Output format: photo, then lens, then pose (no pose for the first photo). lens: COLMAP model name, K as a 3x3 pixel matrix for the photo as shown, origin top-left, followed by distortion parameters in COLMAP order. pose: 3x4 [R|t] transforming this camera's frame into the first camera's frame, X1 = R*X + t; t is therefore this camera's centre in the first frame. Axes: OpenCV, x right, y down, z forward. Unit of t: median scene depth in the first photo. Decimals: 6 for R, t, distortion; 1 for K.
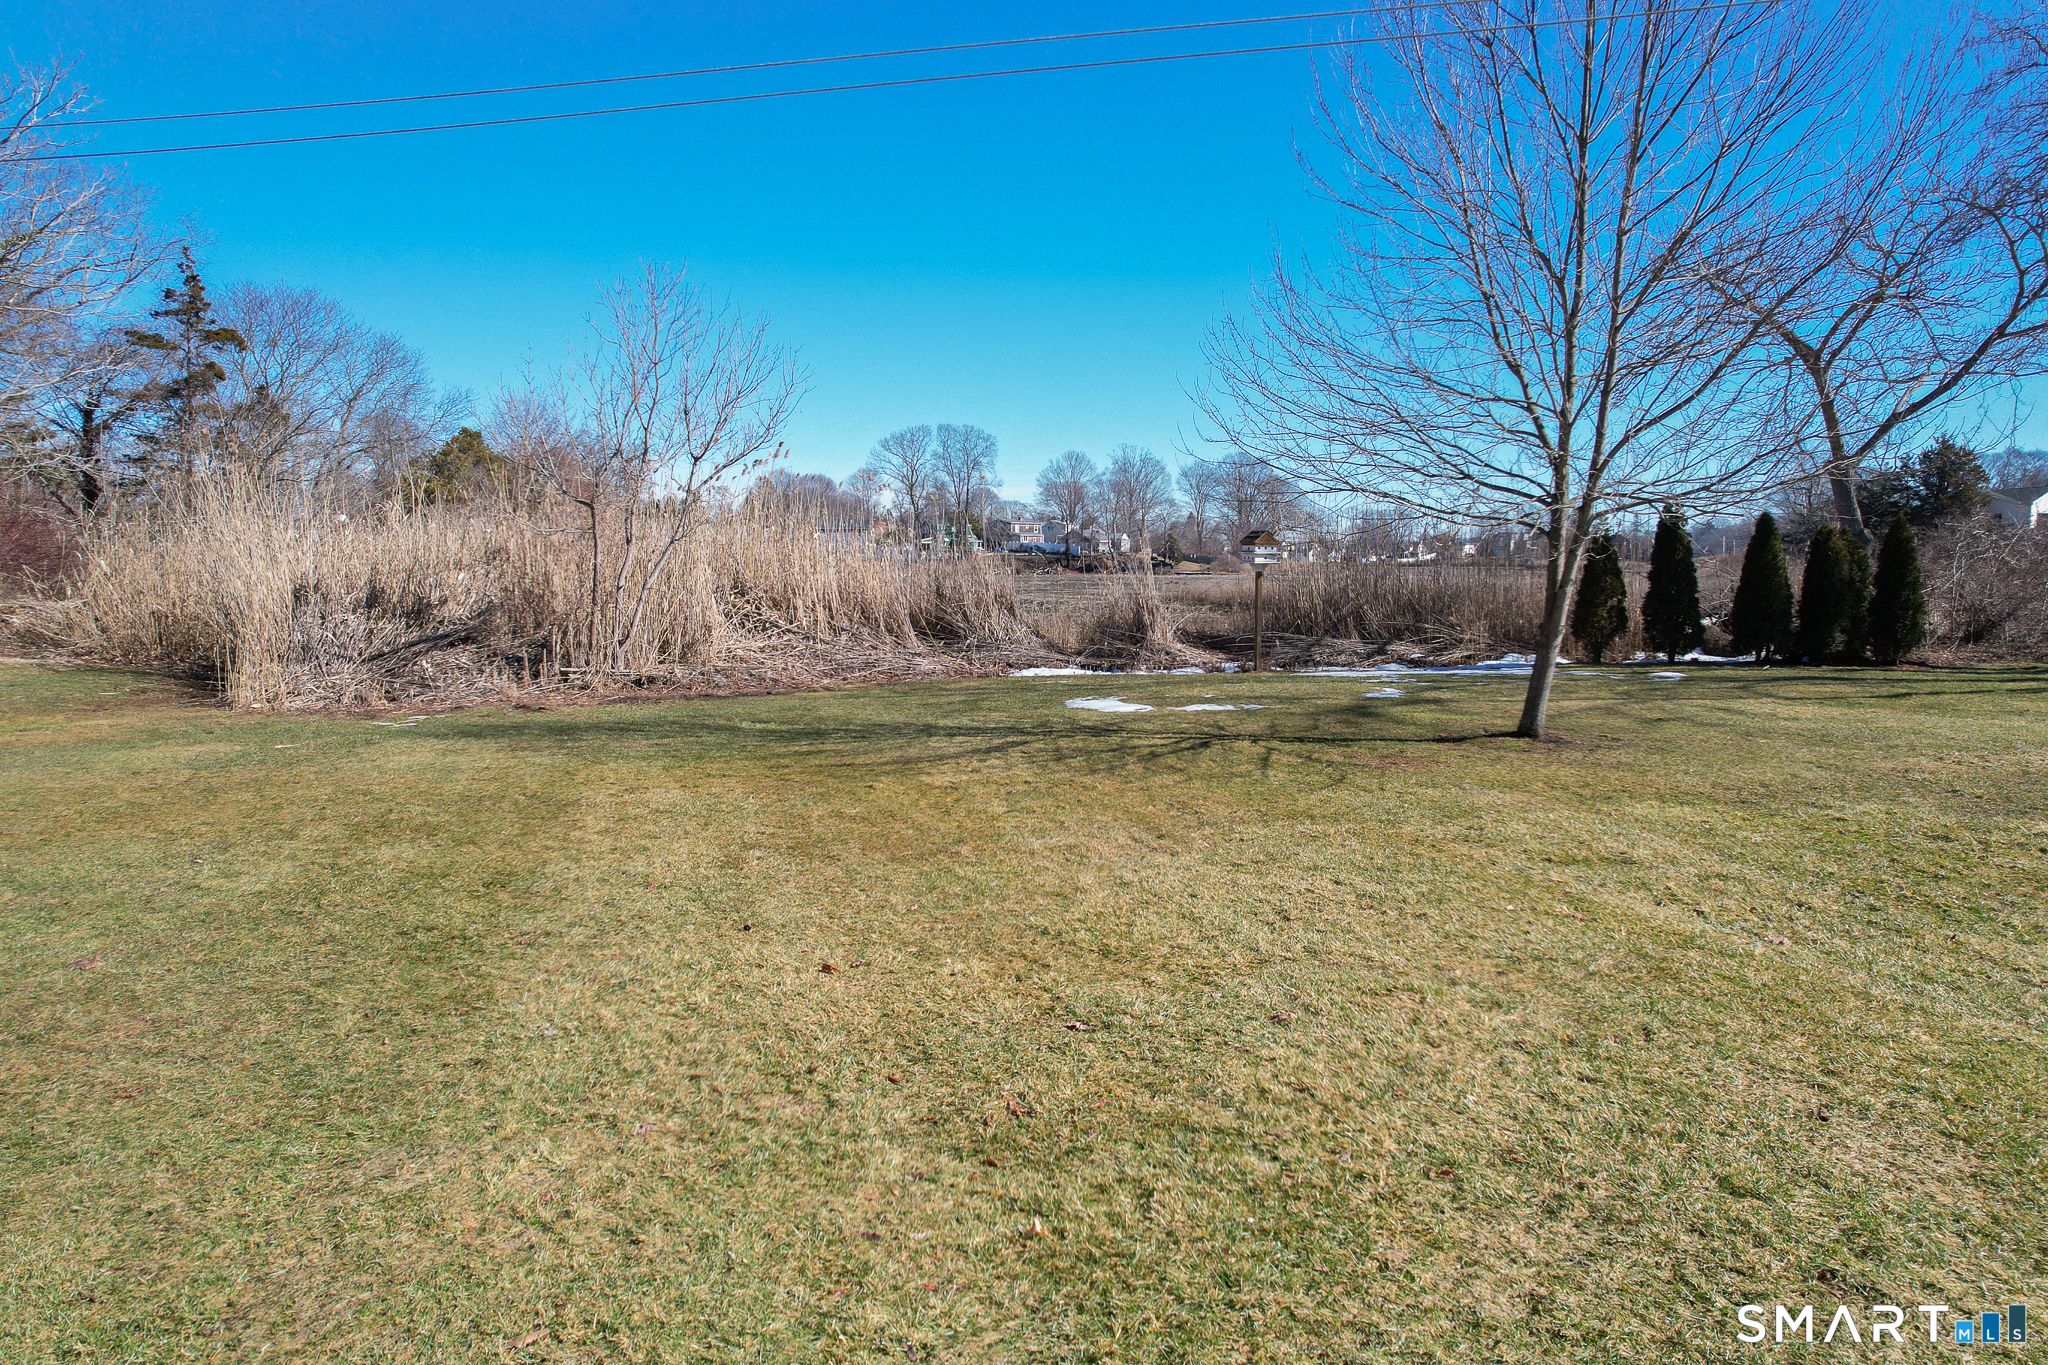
lens RADIAL K [[1321.4, 0, 1014.0], [0, 1321.4, 668.3], [0, 0, 1]] dist [-0.069147, 0.070077]
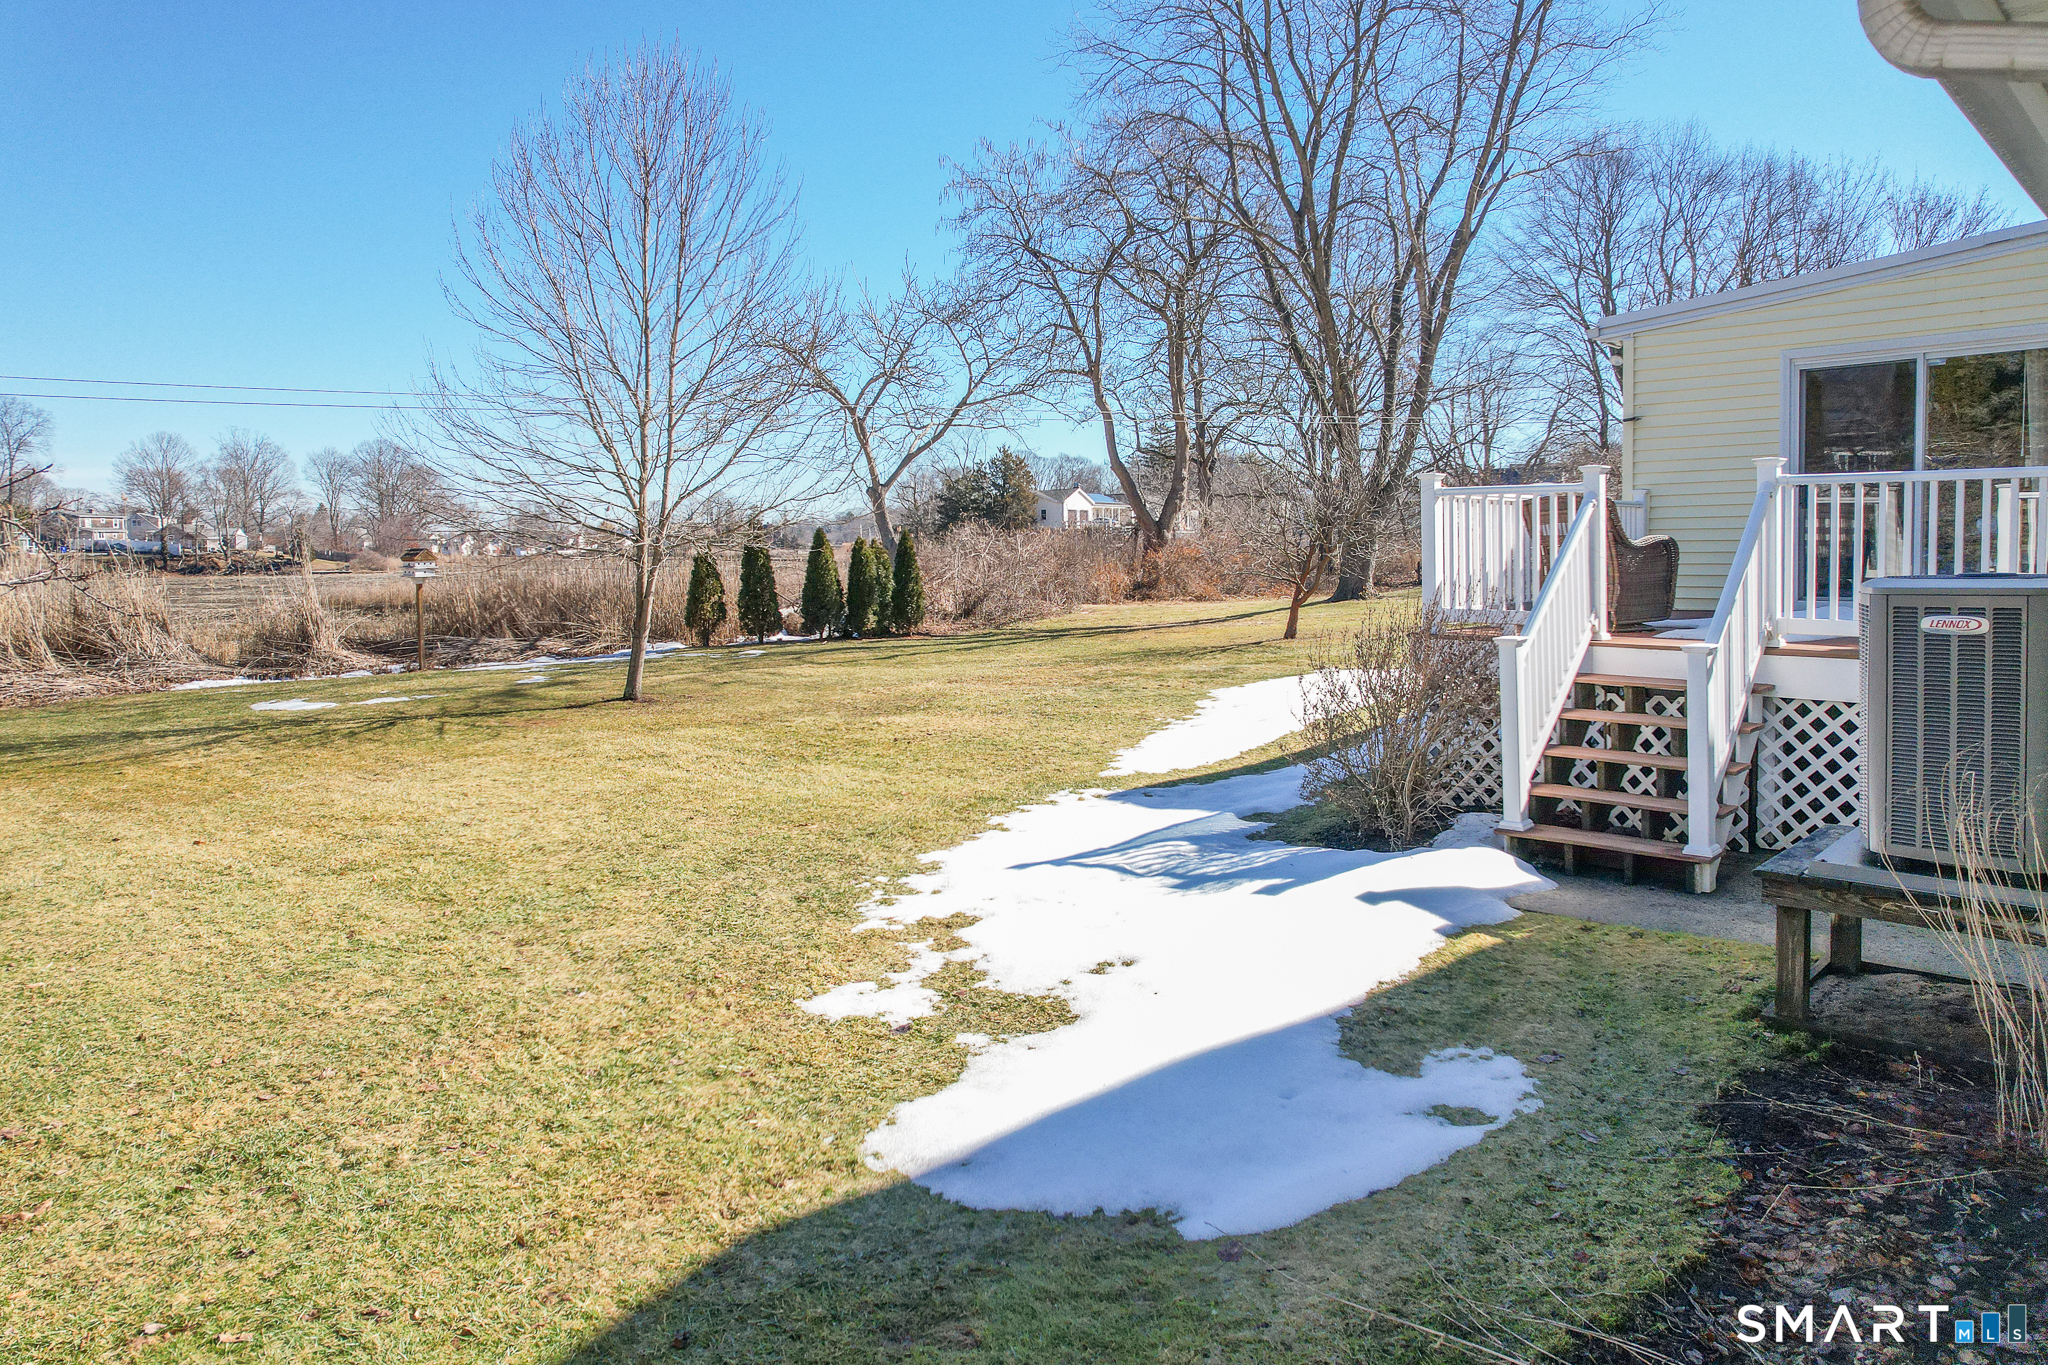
lens RADIAL K [[1300.7, 0, 1042.7], [0, 1300.7, 616.3], [0, 0, 1]] dist [-0.064819, 0.050010]
pose [[0.800154, -0.042512, 0.598286, -0.050589], [0.062345, 0.997977, -0.012468, 0.002951], [-0.596545, 0.047277, 0.801186, -0.223099]]
